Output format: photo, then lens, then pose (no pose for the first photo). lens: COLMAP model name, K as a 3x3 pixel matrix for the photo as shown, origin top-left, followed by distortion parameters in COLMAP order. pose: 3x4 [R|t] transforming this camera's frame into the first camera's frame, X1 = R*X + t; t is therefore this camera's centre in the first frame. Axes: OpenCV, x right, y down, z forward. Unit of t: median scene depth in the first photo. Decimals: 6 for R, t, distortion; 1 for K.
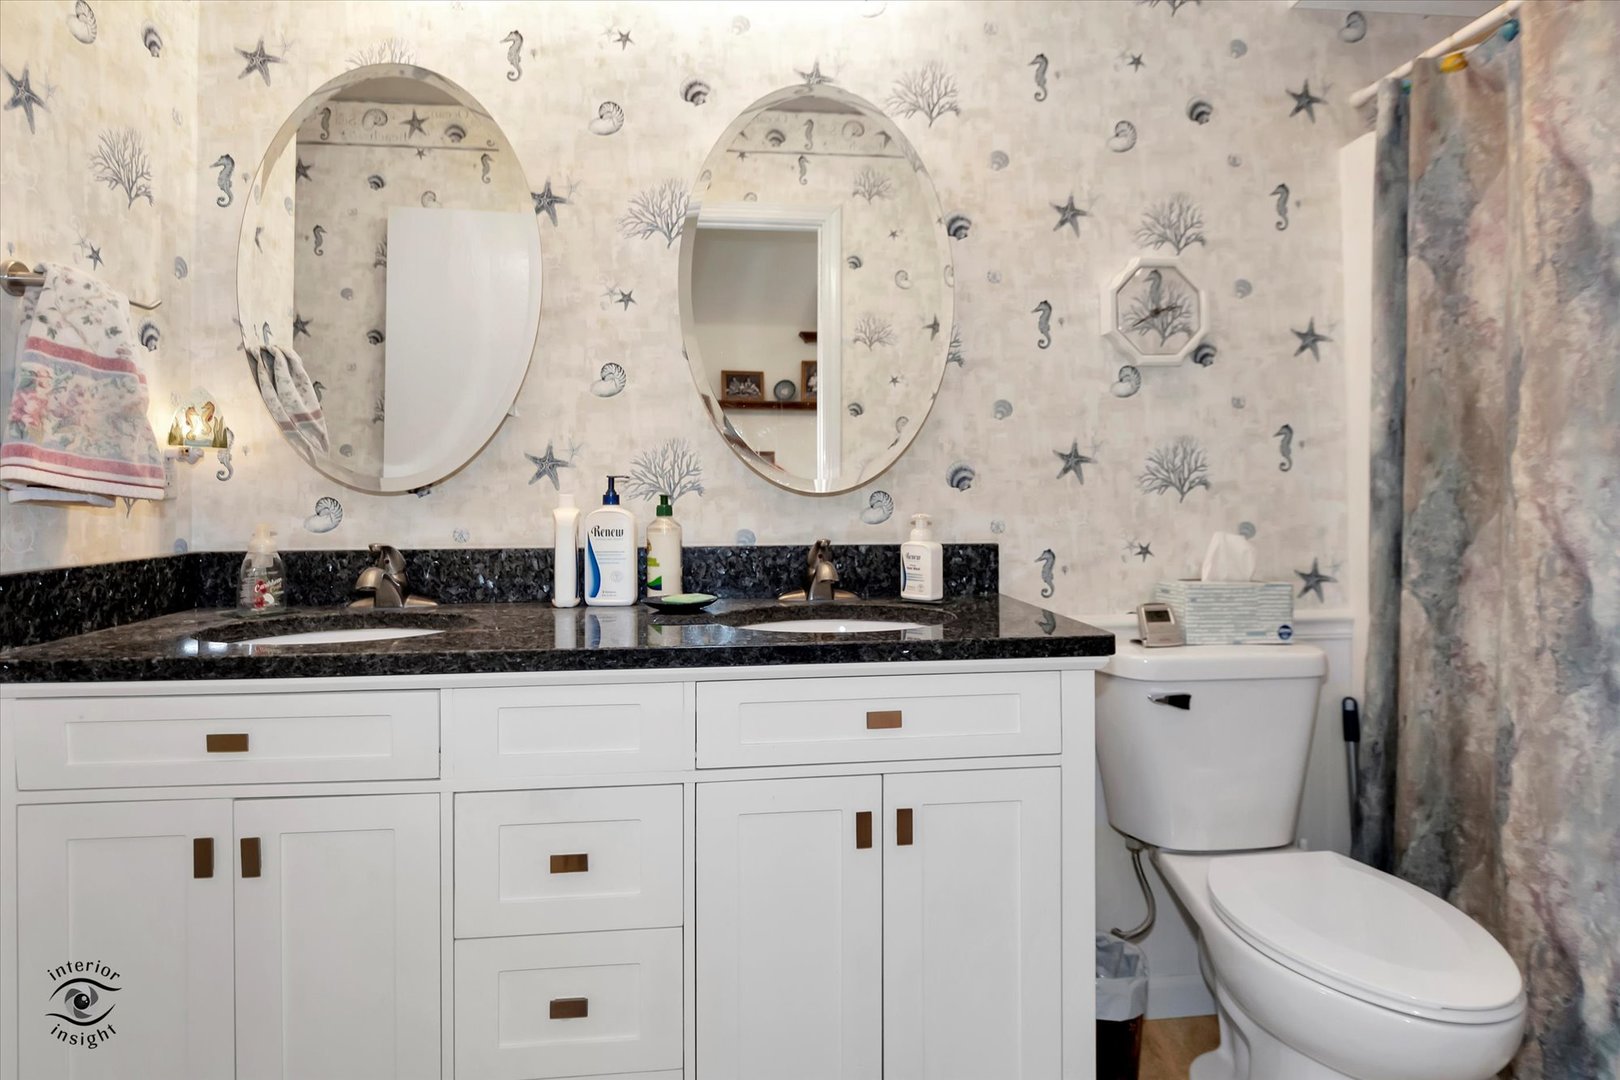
lens RADIAL K [[903.2, 0, 815.8], [0, 903.2, 505.6], [0, 0, 1]] dist [0.002822, 0.000623]
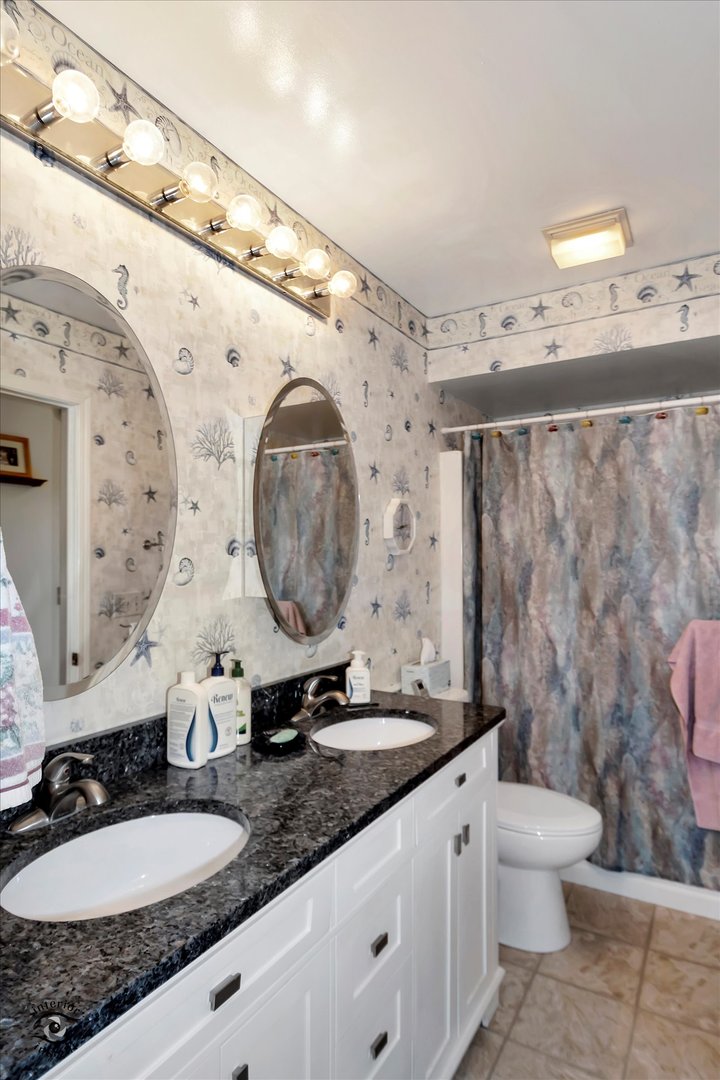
lens RADIAL K [[575.9, 0, 392.7], [0, 575.9, 571.7], [0, 0, 1]] dist [0.005370, -0.015502]
pose [[0.612180, -0.009861, 0.790657, -0.695369], [0.017173, 0.999852, -0.000827, -0.137424], [-0.790532, 0.014084, 0.612259, 0.301872]]
